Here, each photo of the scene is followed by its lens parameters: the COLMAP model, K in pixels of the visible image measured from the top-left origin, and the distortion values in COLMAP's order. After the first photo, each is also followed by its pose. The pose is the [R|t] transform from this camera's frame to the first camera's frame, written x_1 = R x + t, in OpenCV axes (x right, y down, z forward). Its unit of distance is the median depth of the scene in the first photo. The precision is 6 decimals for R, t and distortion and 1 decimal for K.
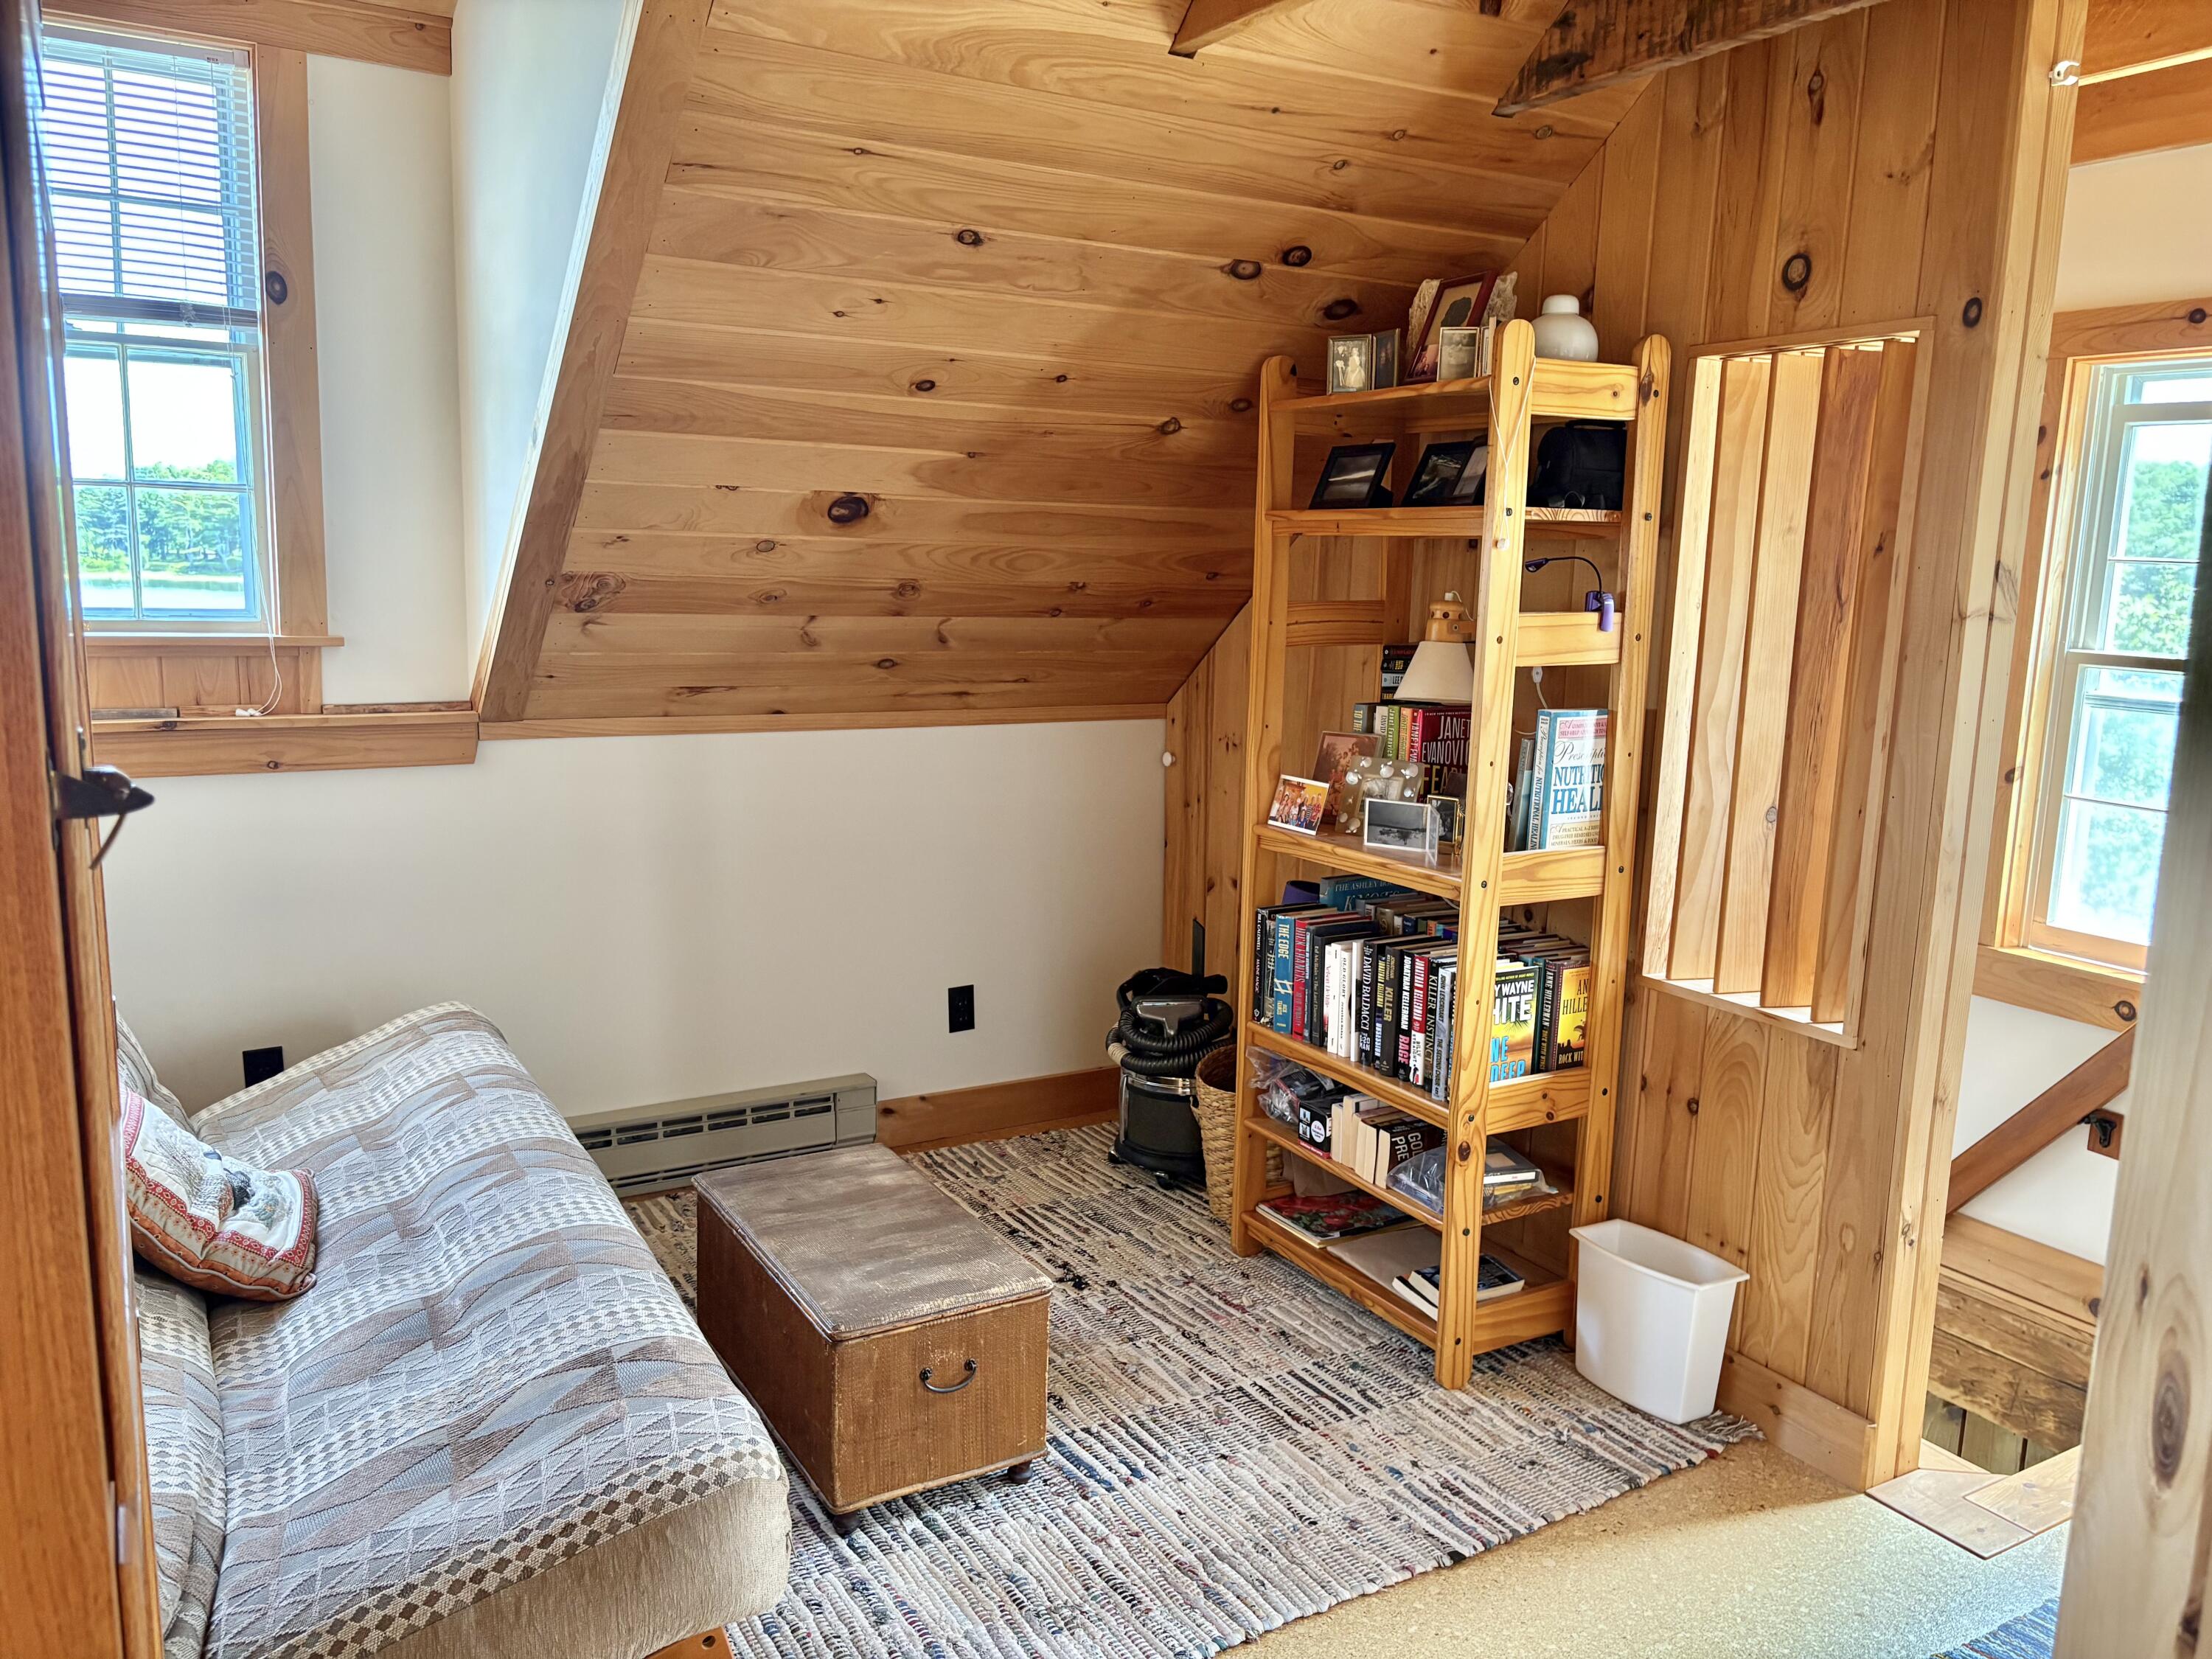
lens RADIAL K [[1681.2, 0, 1107.0], [0, 1681.2, 830.4], [0, 0, 1]] dist [0.035230, -0.031285]
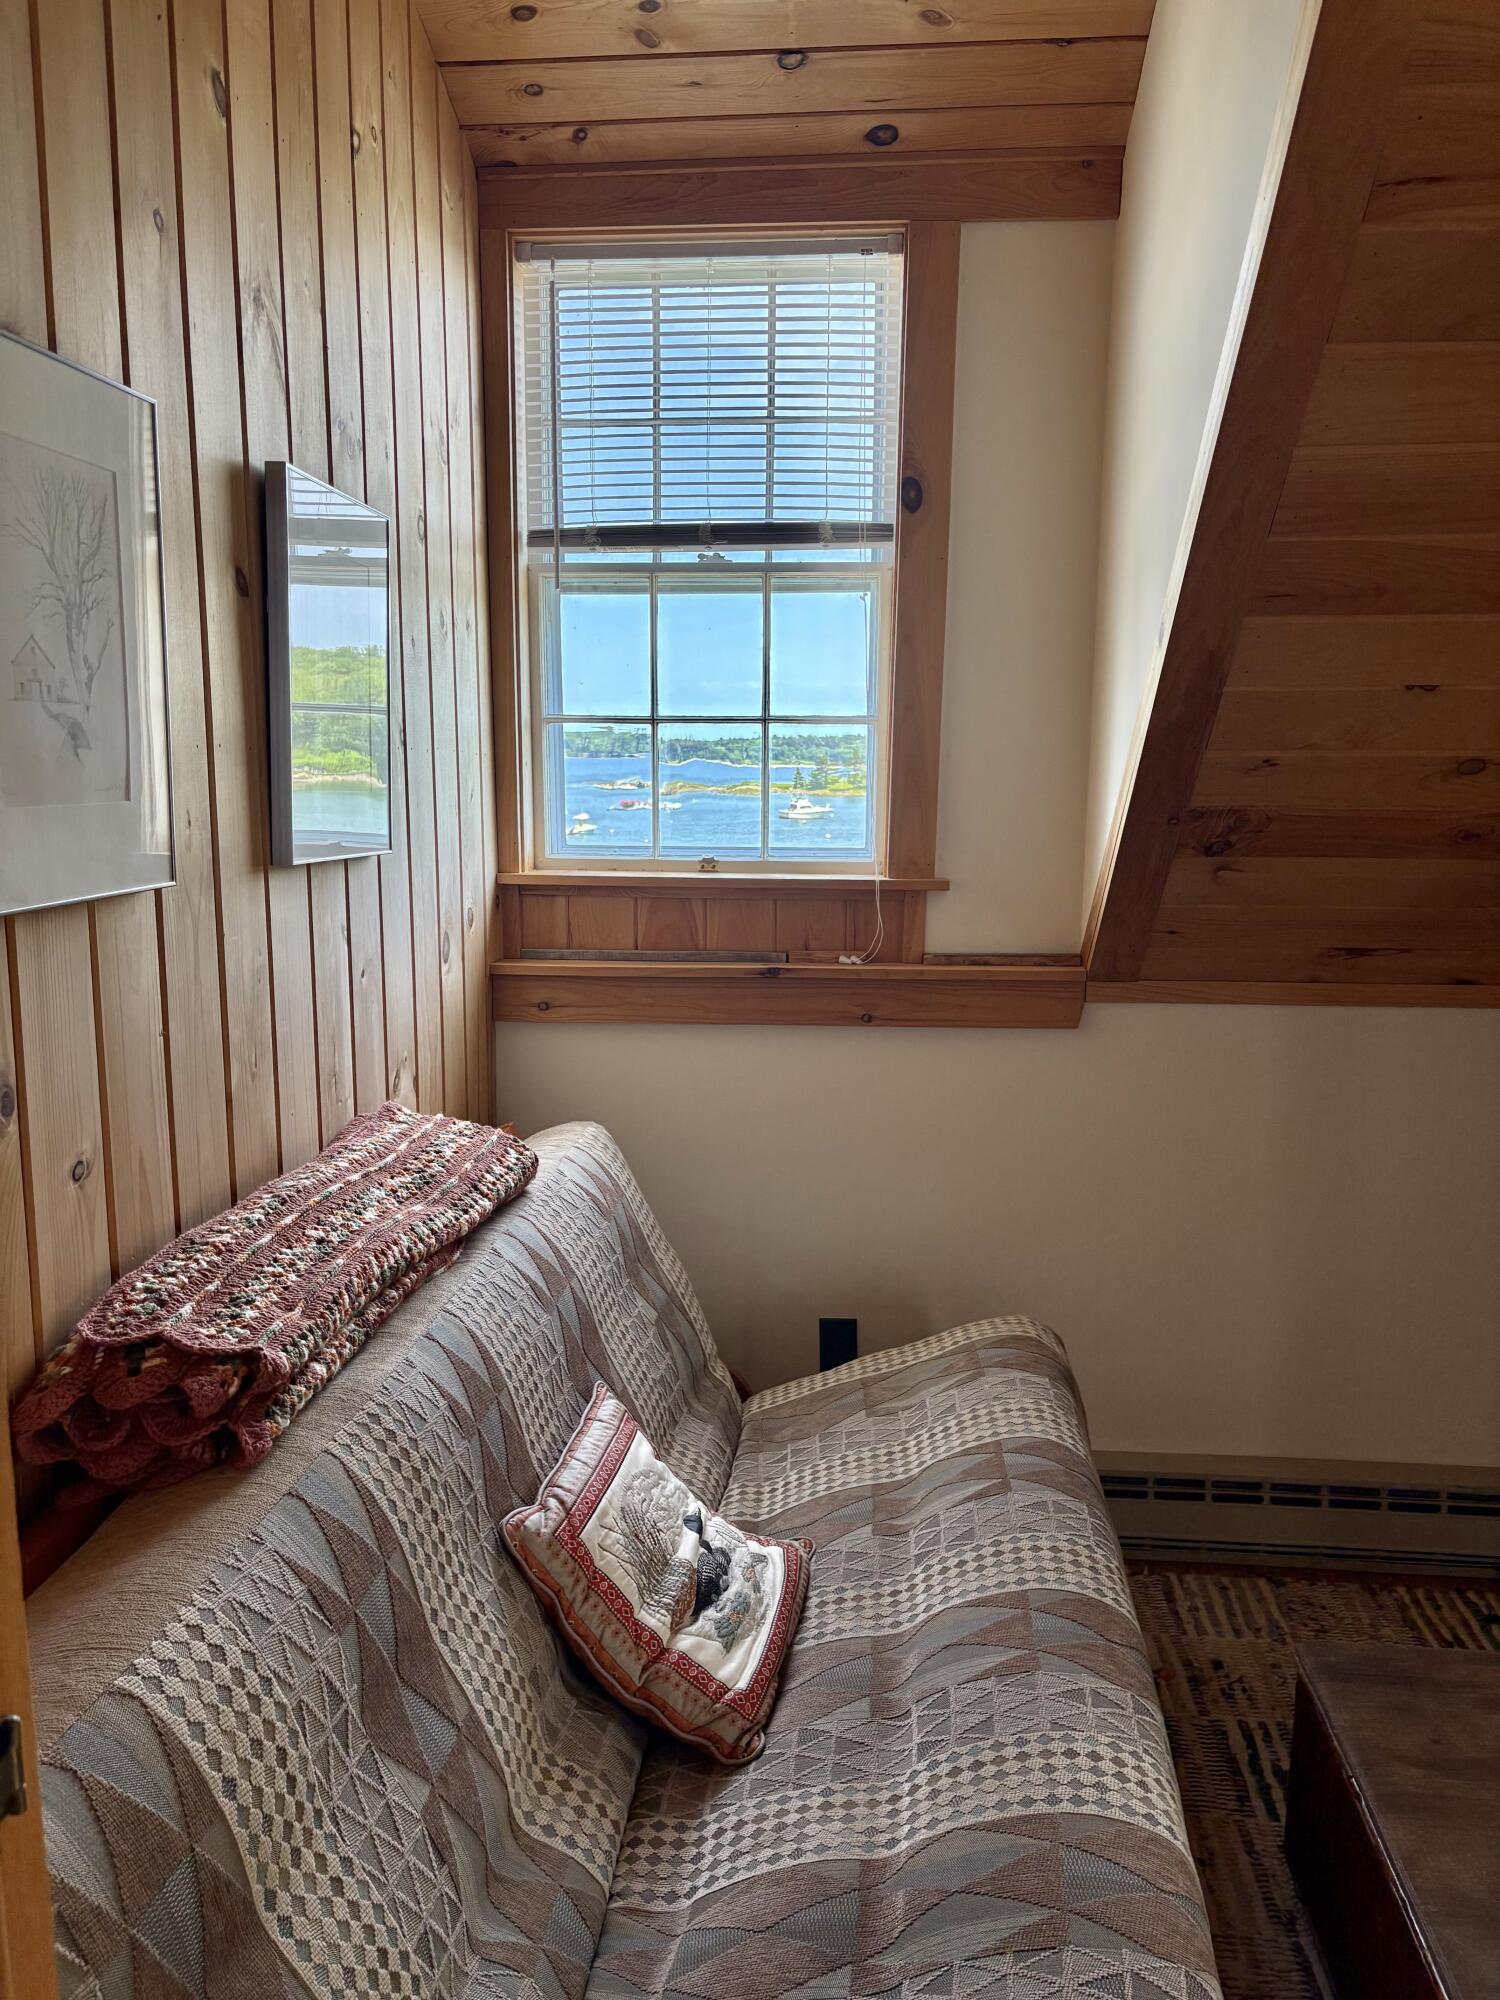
lens RADIAL K [[1520.1, 0, 756.6], [0, 1520.1, 1004.9], [0, 0, 1]] dist [0.035230, -0.031285]
pose [[0.812071, 0.073042, -0.578969, -0.072972], [-0.077422, 0.996851, 0.017168, -0.062090], [0.578399, 0.030883, 0.815169, 0.328989]]
